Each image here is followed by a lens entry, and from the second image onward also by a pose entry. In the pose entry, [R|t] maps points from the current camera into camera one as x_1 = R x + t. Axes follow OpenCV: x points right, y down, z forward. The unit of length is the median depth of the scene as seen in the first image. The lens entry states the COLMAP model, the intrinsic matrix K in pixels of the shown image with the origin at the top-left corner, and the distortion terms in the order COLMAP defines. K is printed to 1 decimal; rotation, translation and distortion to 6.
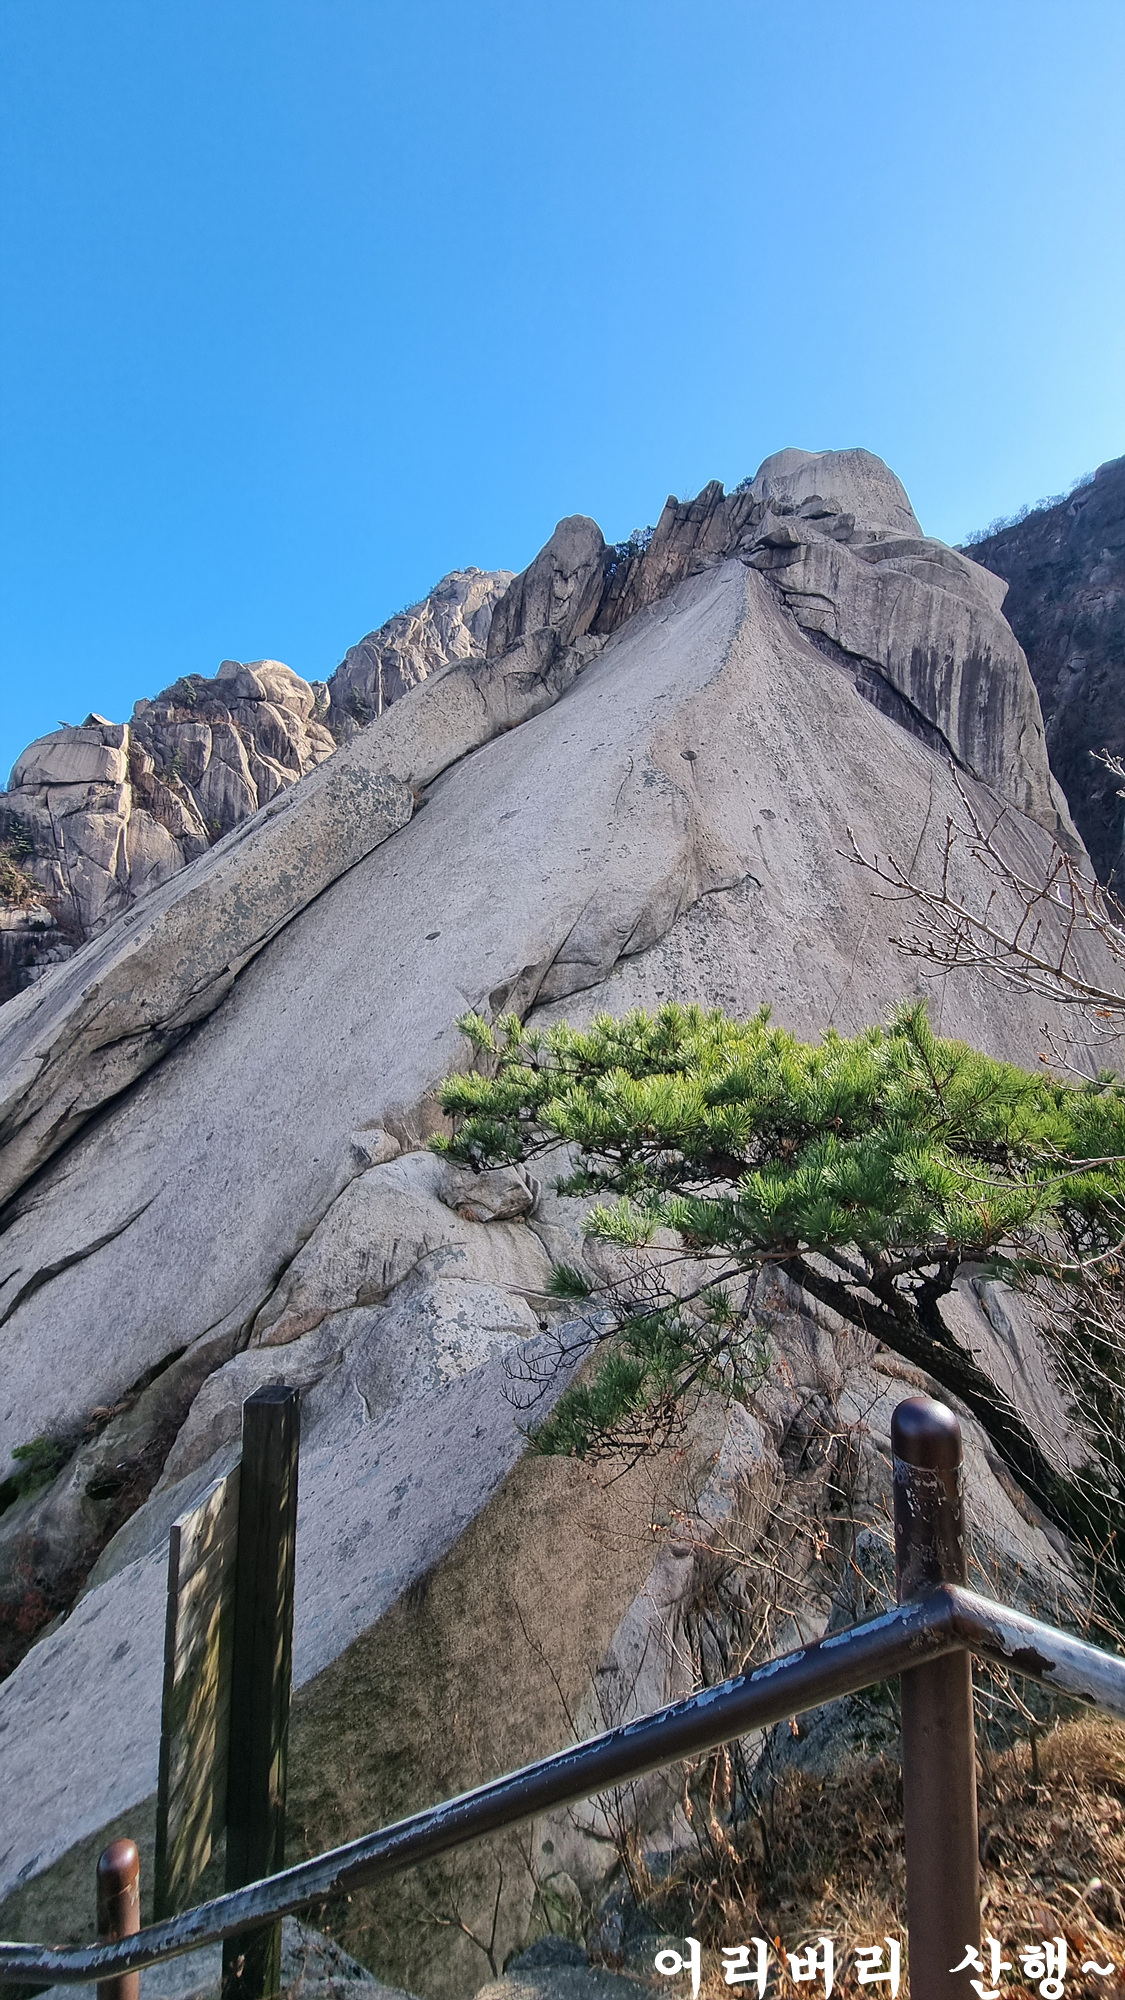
lens RADIAL K [[807.5, 0, 566.9], [0, 807.5, 994.6], [0, 0, 1]] dist [-0.003734, 0.000299]
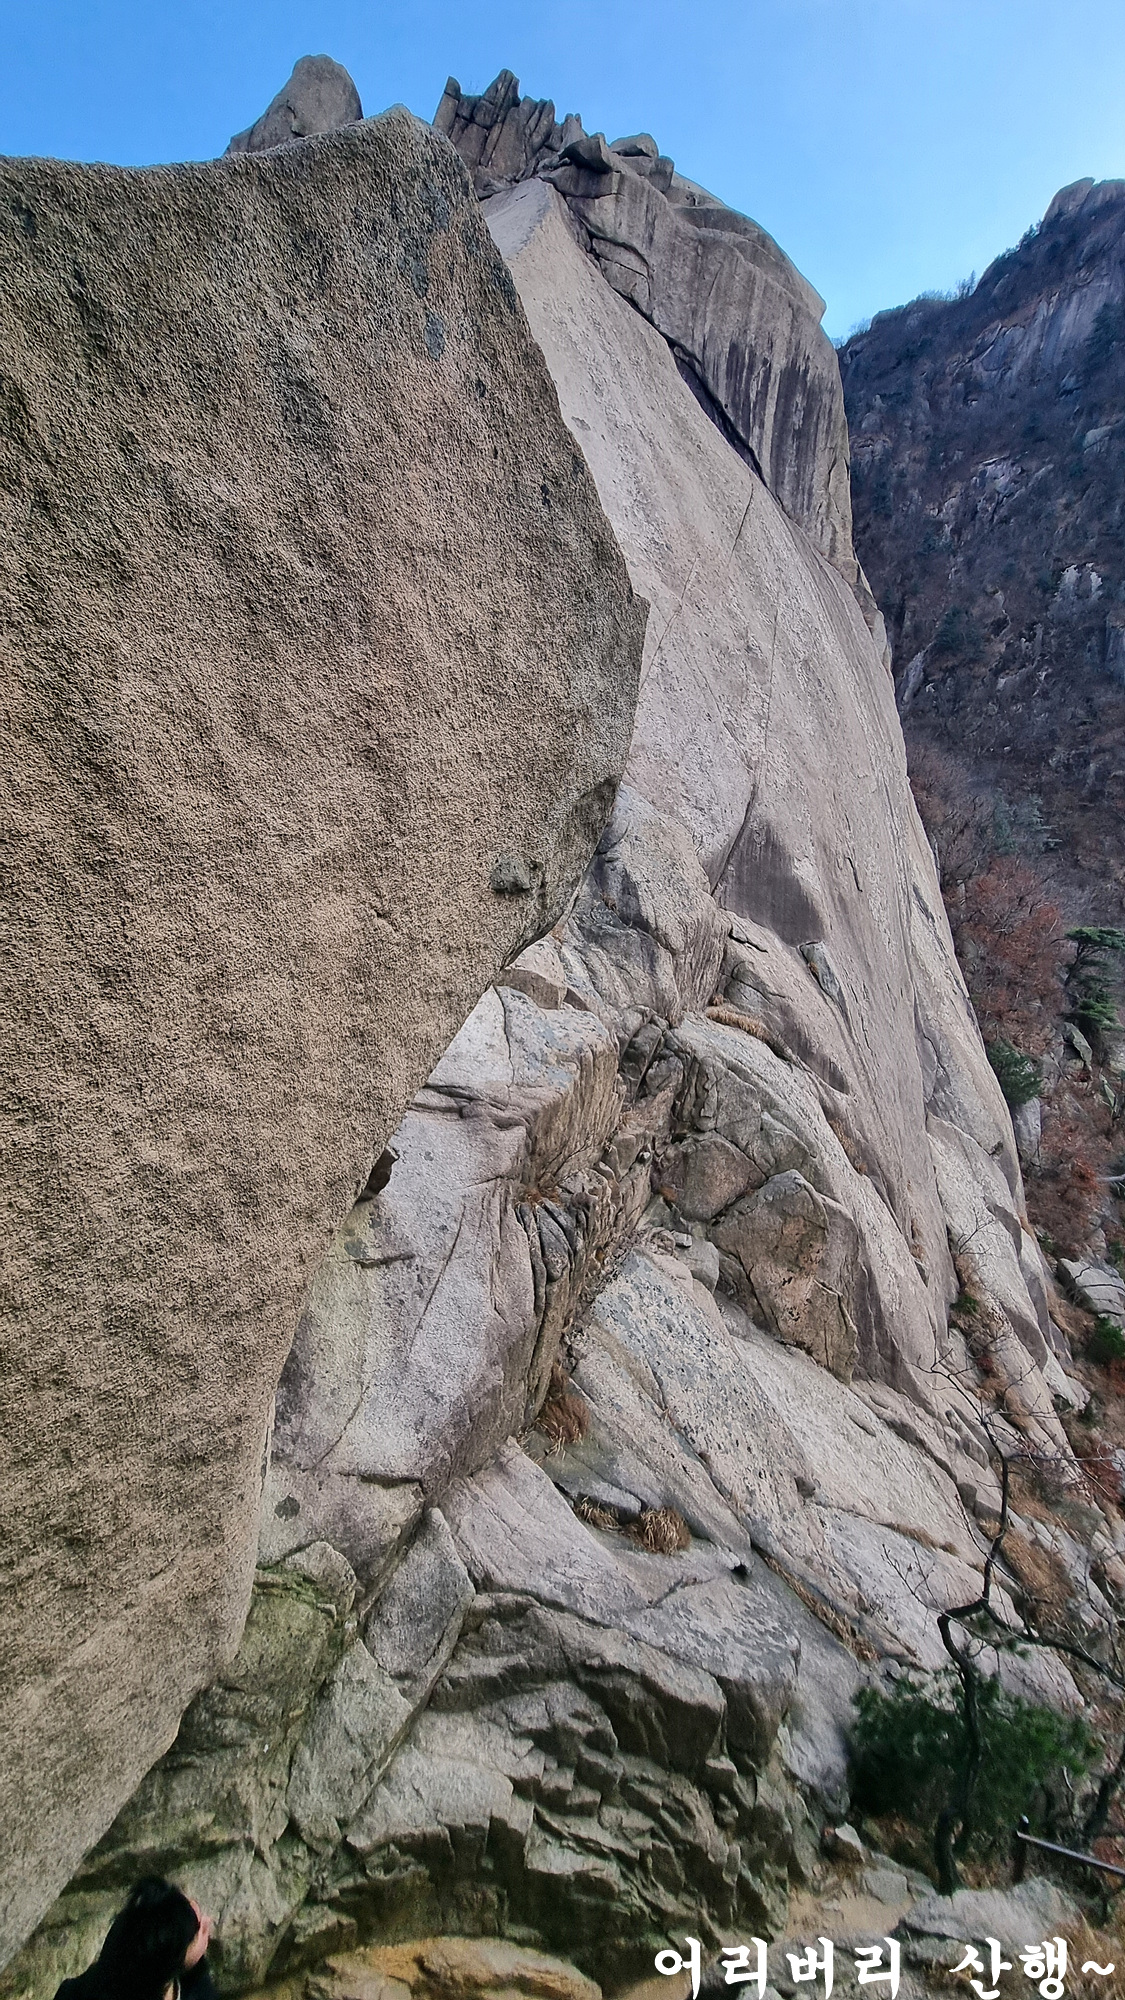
lens RADIAL K [[807.5, 0, 560.3], [0, 807.5, 1001.3], [0, 0, 1]] dist [-0.003734, 0.000299]
pose [[0.963563, -0.024104, 0.266393, 0.003076], [-0.023240, 0.984621, 0.173152, 0.125988], [-0.266469, -0.173034, 0.948184, 0.101018]]
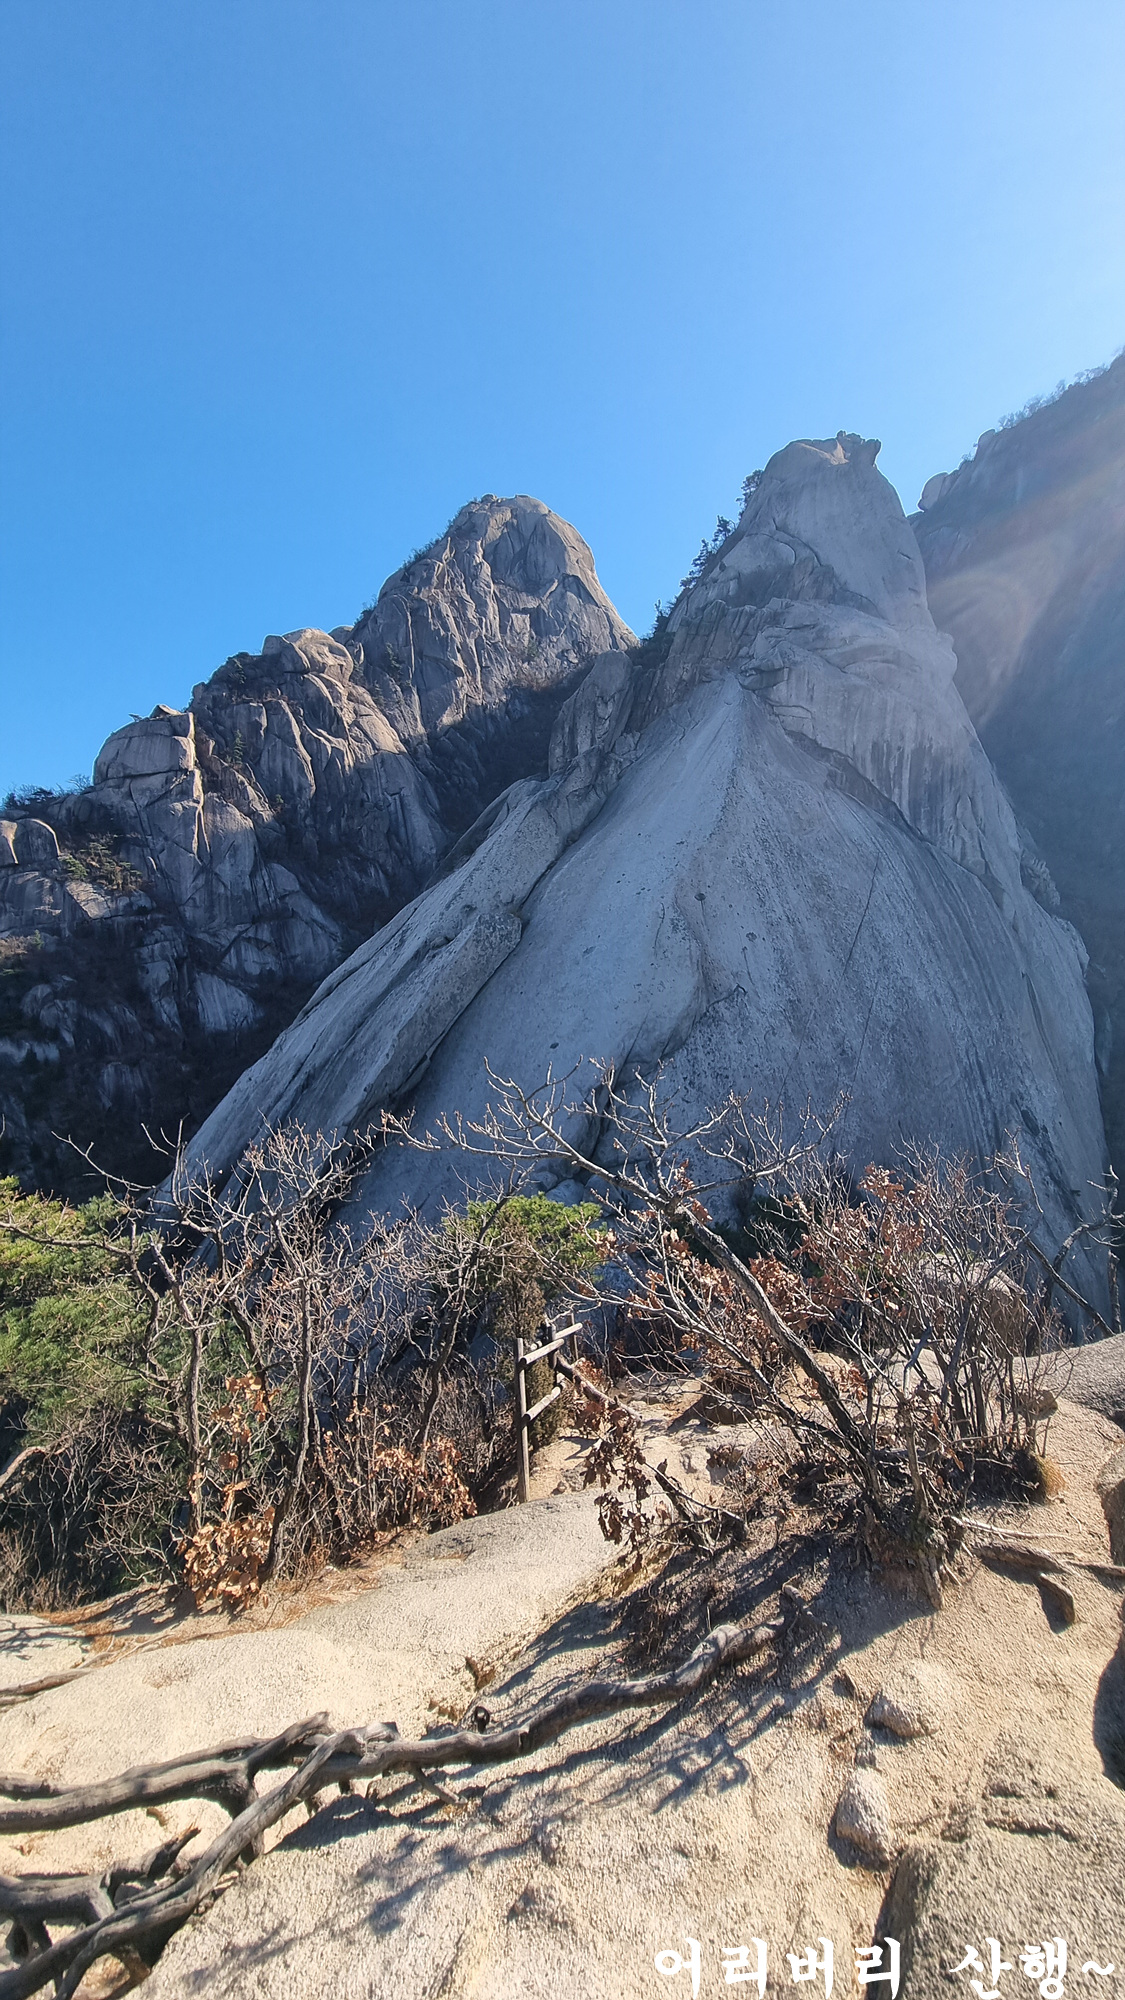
lens RADIAL K [[807.5, 0, 566.7], [0, 807.5, 995.1], [0, 0, 1]] dist [-0.003734, 0.000299]
pose [[0.997376, -0.051293, -0.051099, -0.023003], [0.056704, 0.992225, 0.110785, -0.194820], [0.045019, -0.113392, 0.992530, -0.377944]]
